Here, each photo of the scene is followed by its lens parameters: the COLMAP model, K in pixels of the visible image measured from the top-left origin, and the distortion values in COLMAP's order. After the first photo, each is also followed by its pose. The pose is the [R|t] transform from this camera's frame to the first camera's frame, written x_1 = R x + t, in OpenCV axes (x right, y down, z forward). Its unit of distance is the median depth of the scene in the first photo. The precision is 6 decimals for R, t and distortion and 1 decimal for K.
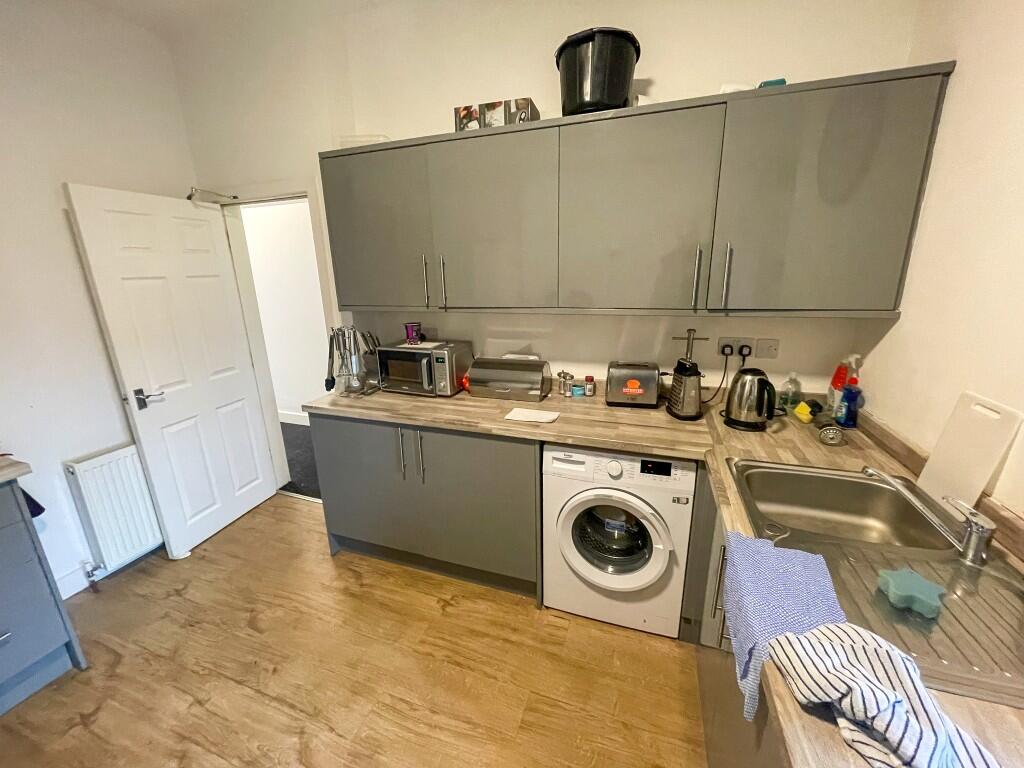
lens RADIAL K [[411.6, 0, 510.4], [0, 411.6, 381.3], [0, 0, 1]] dist [-0.004071, -0.000134]
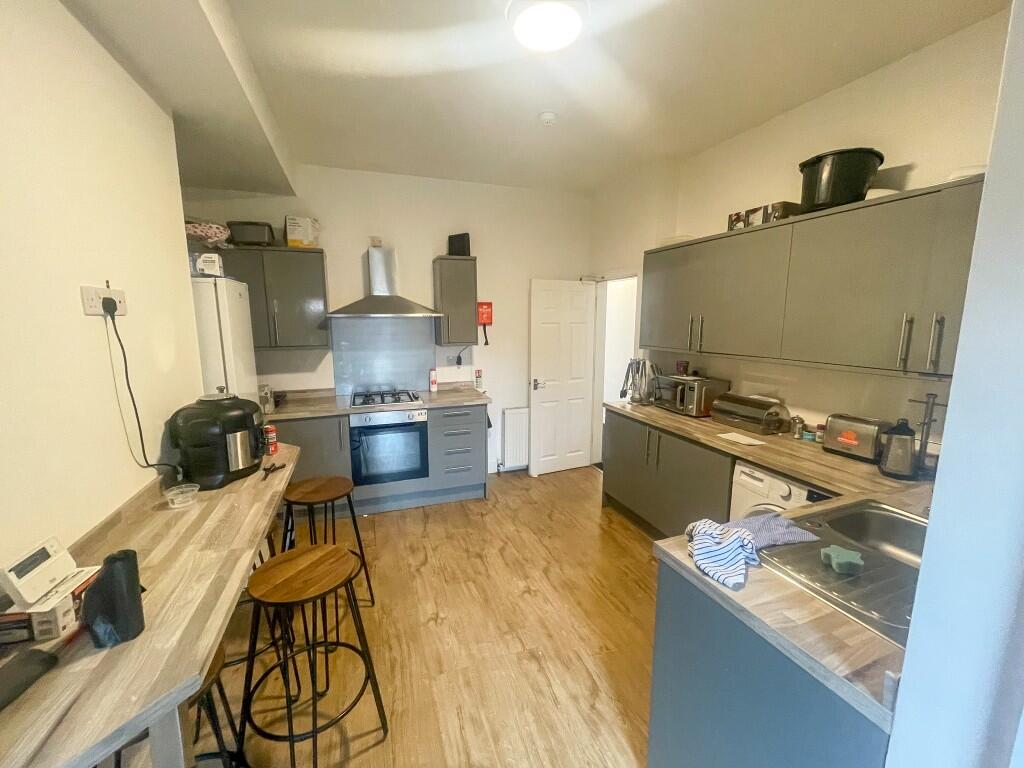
lens RADIAL K [[411.6, 0, 510.4], [0, 411.6, 381.3], [0, 0, 1]] dist [-0.004071, -0.000134]
pose [[0.640730, 0.140530, -0.754796, 0.516353], [-0.218568, 0.975814, -0.003858, 0.066843], [0.735998, 0.167446, 0.655949, -0.383000]]
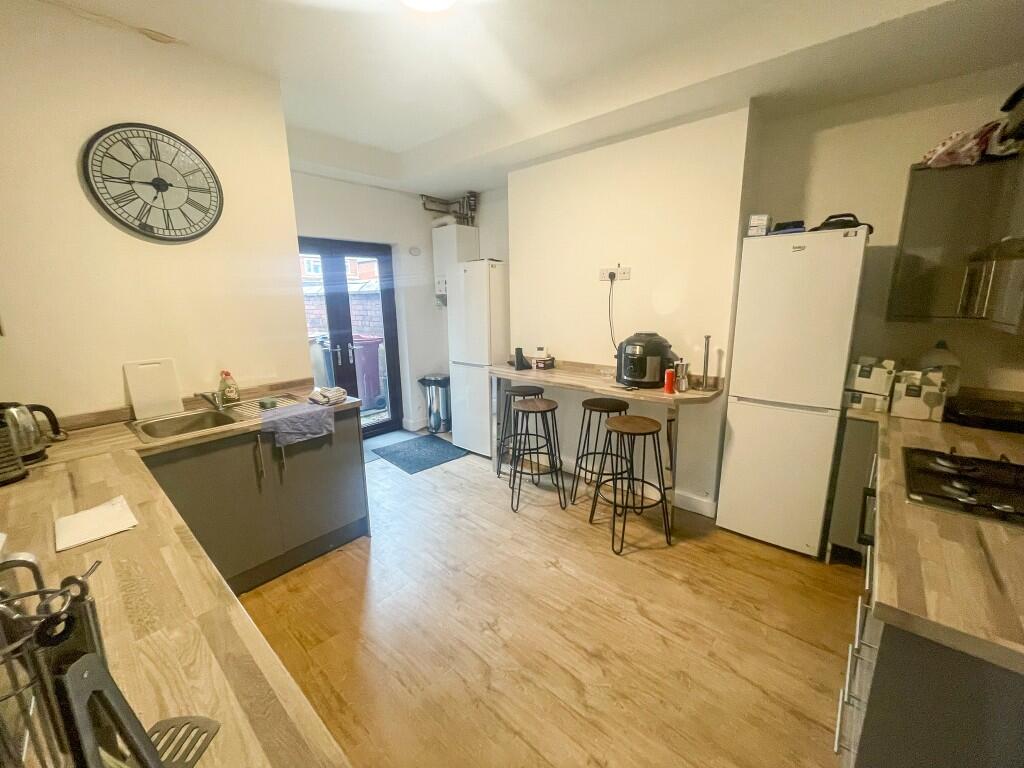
lens RADIAL K [[411.6, 0, 510.4], [0, 411.6, 381.3], [0, 0, 1]] dist [-0.004071, -0.000134]
pose [[-0.930213, -0.039857, 0.364849, -0.711517], [0.130686, 0.892961, 0.430745, -0.278709], [-0.342964, 0.448366, -0.825435, 1.157836]]
